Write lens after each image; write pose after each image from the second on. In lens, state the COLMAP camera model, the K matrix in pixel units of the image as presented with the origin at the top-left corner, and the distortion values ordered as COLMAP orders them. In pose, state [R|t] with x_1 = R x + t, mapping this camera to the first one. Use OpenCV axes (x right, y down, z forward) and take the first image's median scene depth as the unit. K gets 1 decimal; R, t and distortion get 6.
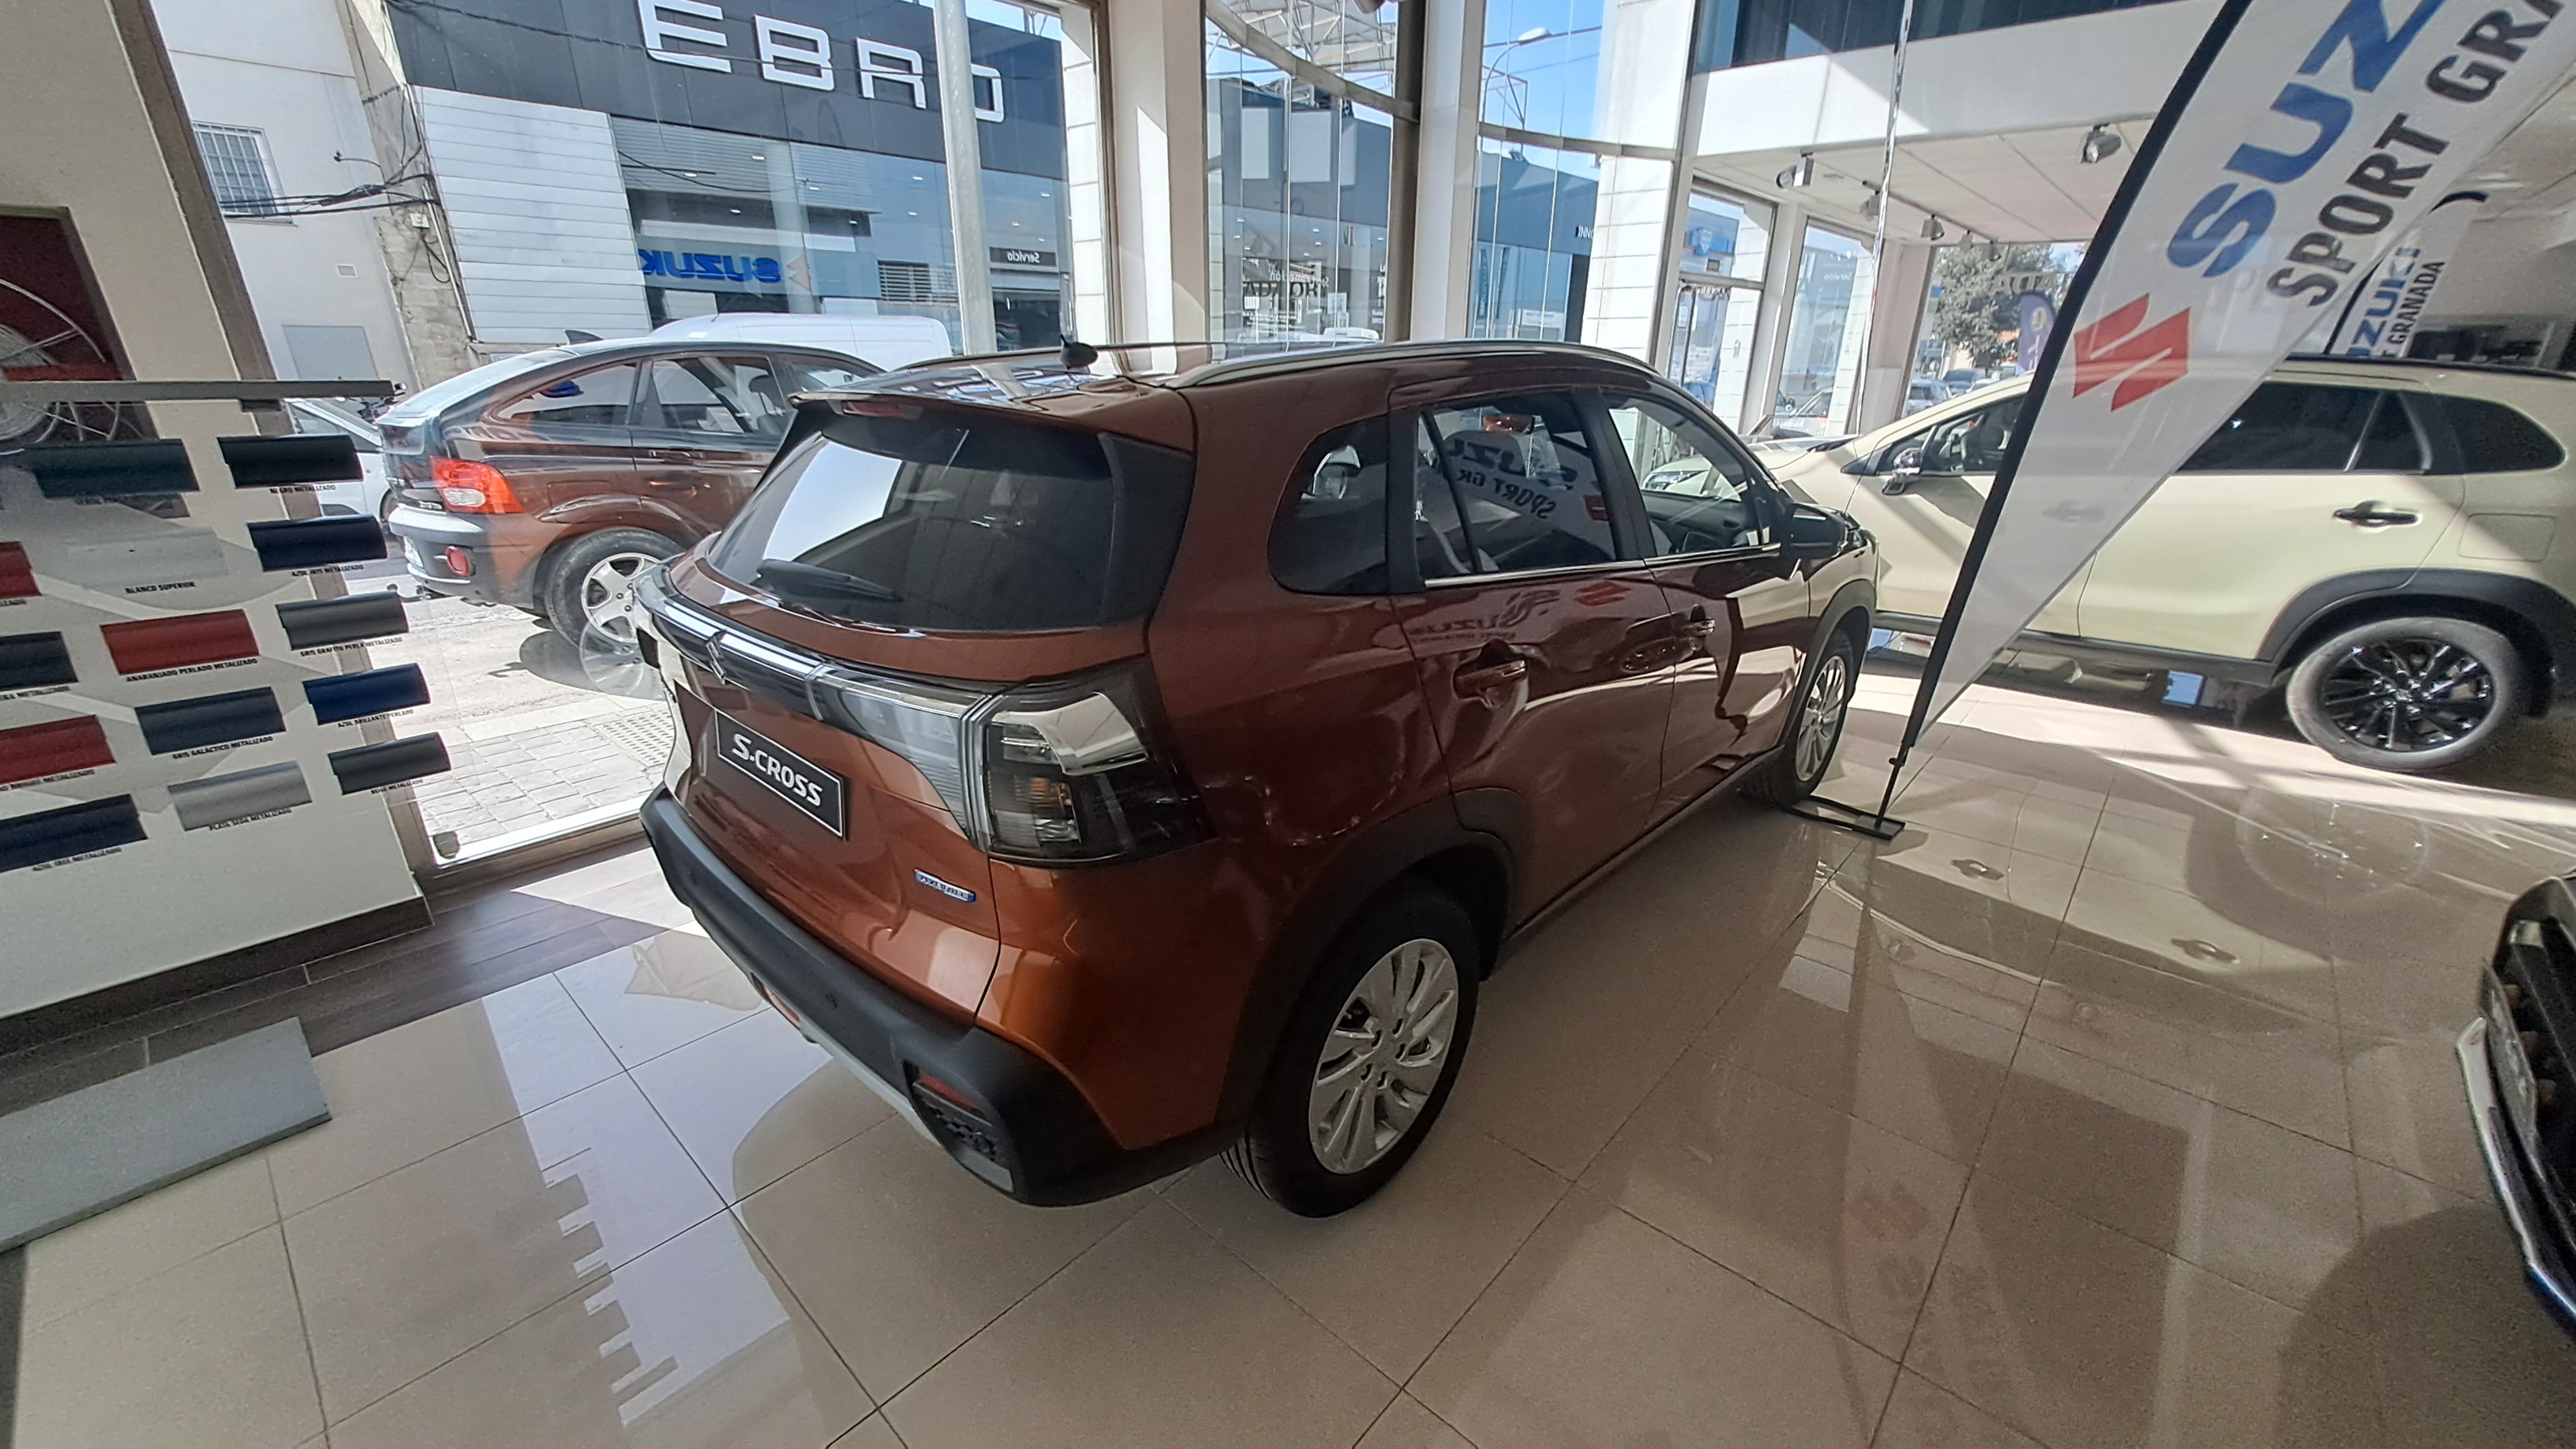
lens RADIAL K [[1023.1, 0, 1288.0], [0, 1023.1, 724.5], [0, 0, 1]] dist [-0.001511, -0.000797]
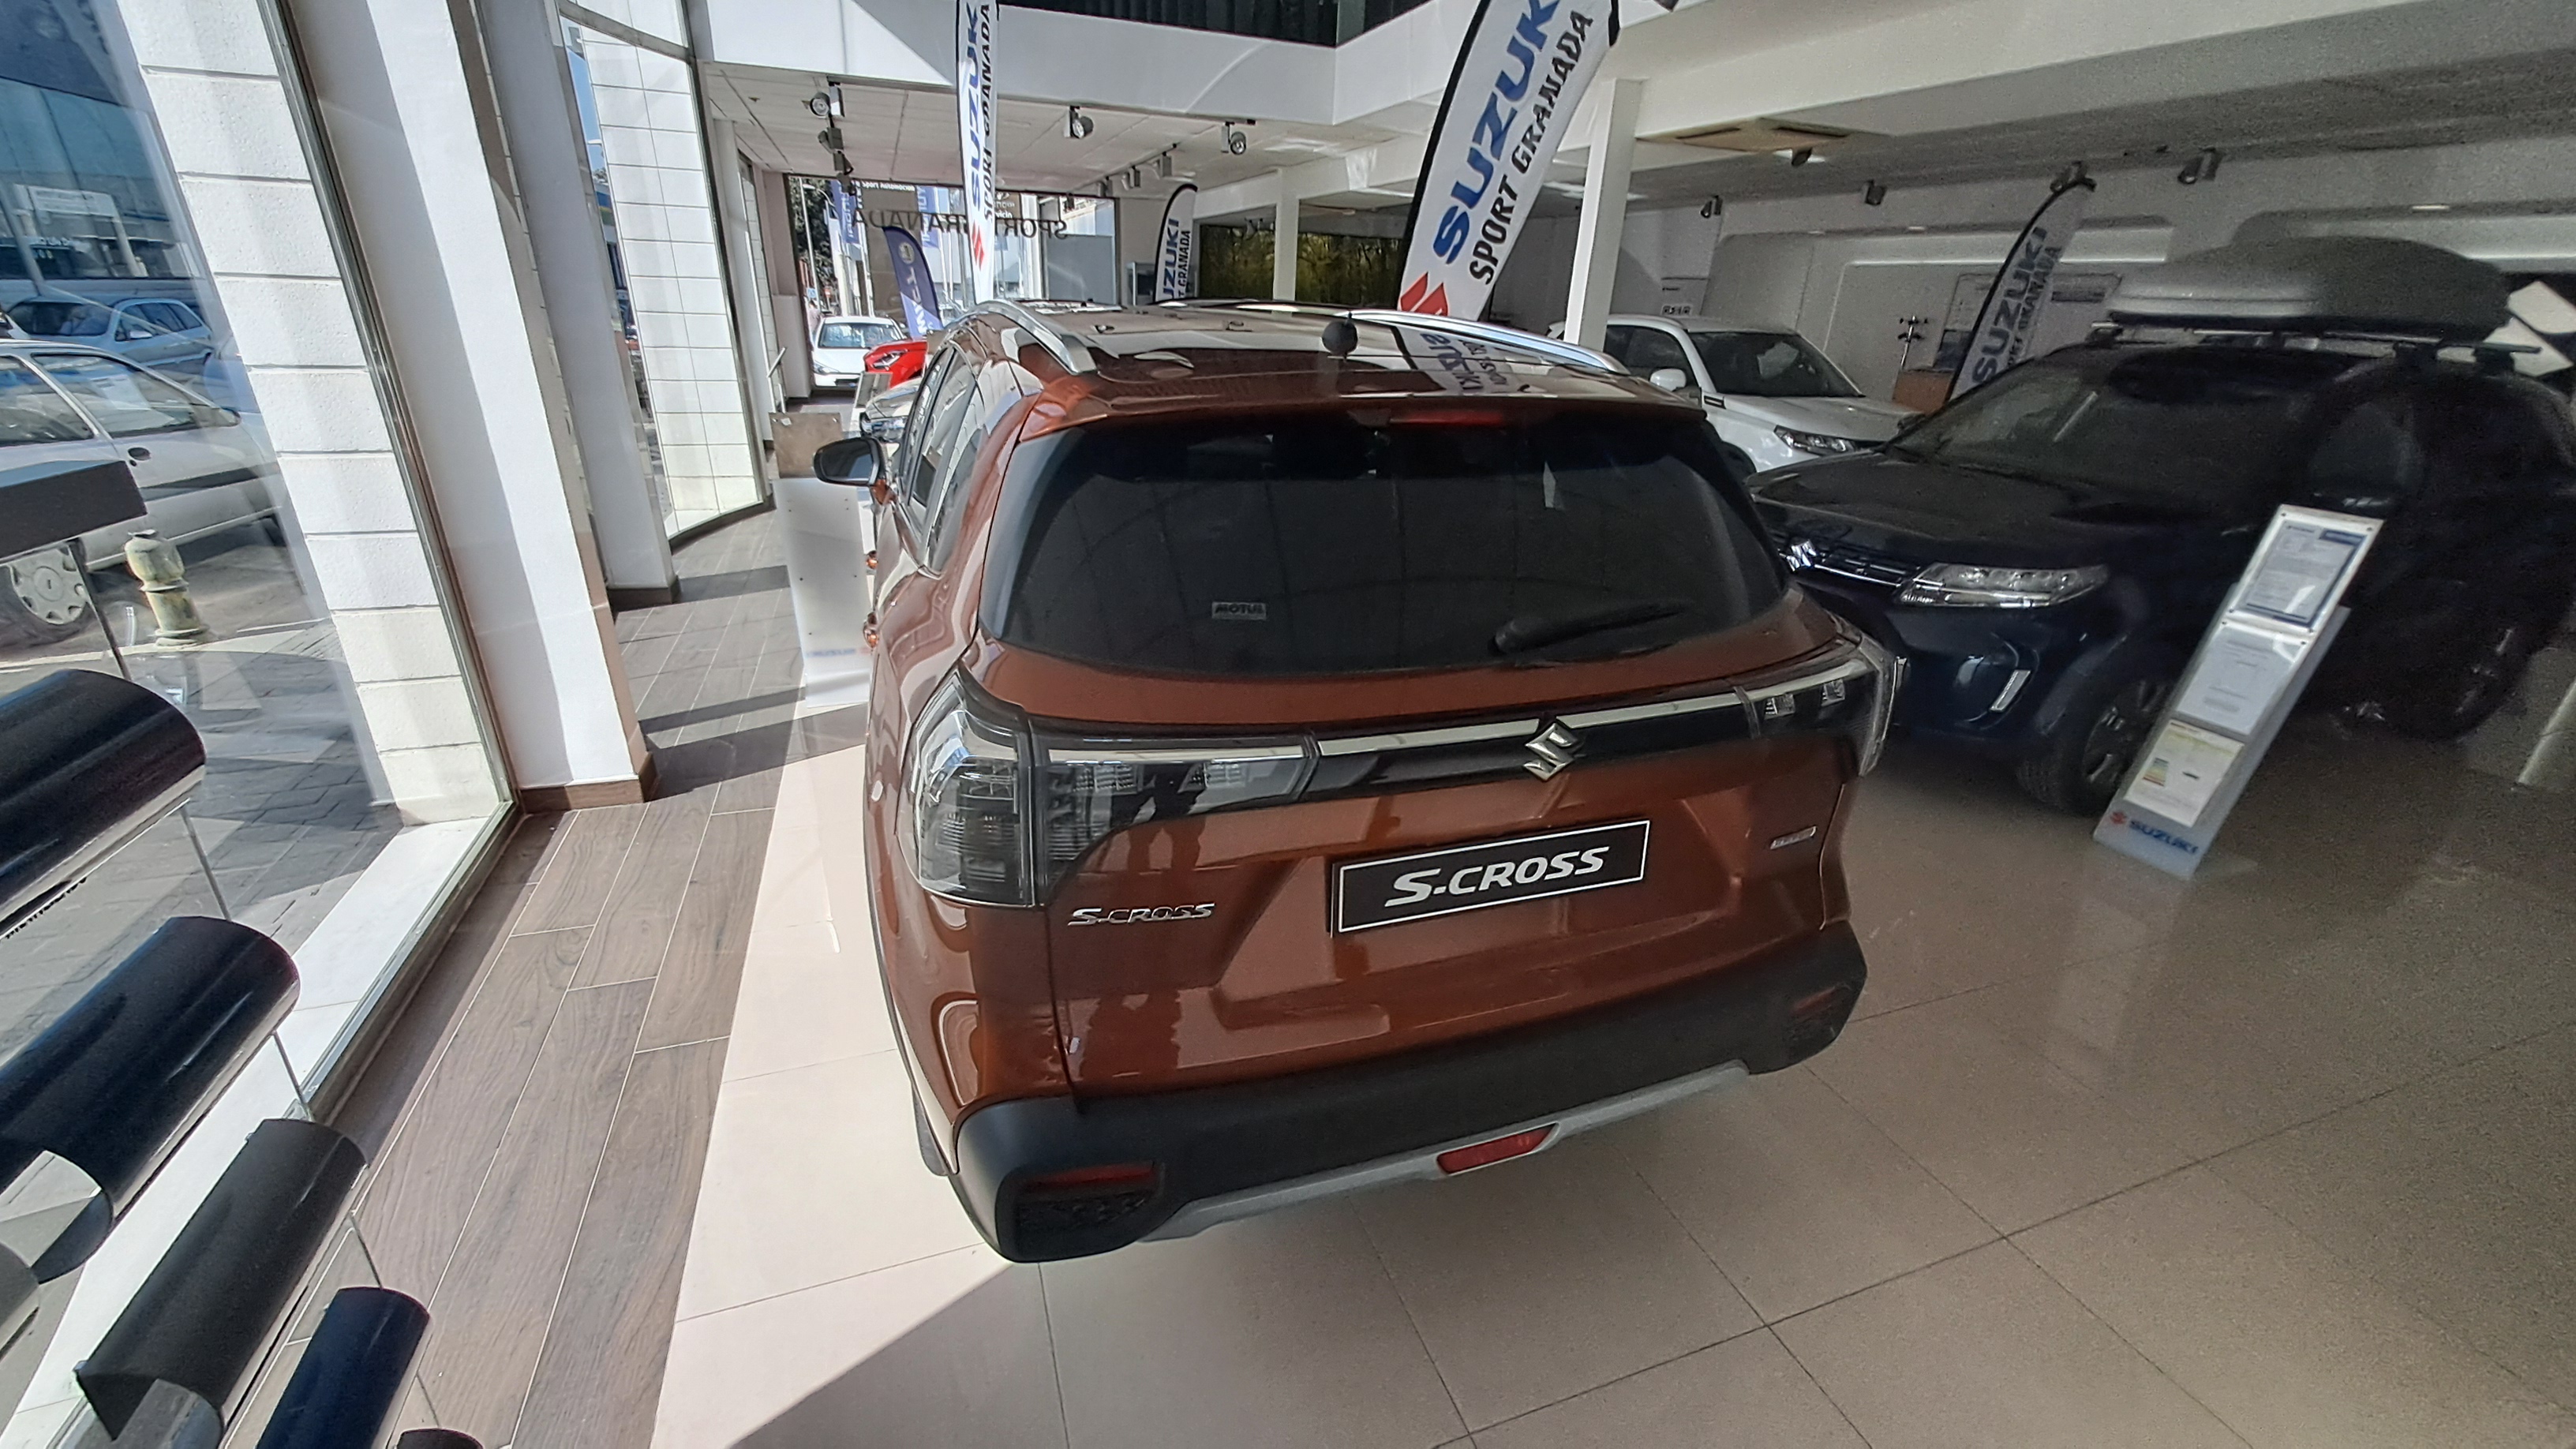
lens RADIAL K [[1023.1, 0, 1288.0], [0, 1023.1, 724.5], [0, 0, 1]] dist [-0.001511, -0.000797]
pose [[0.470814, -0.331825, 0.817451, -0.819130], [0.273645, 0.935799, 0.222258, -0.199059], [-0.838721, 0.119050, 0.531389, 0.472602]]
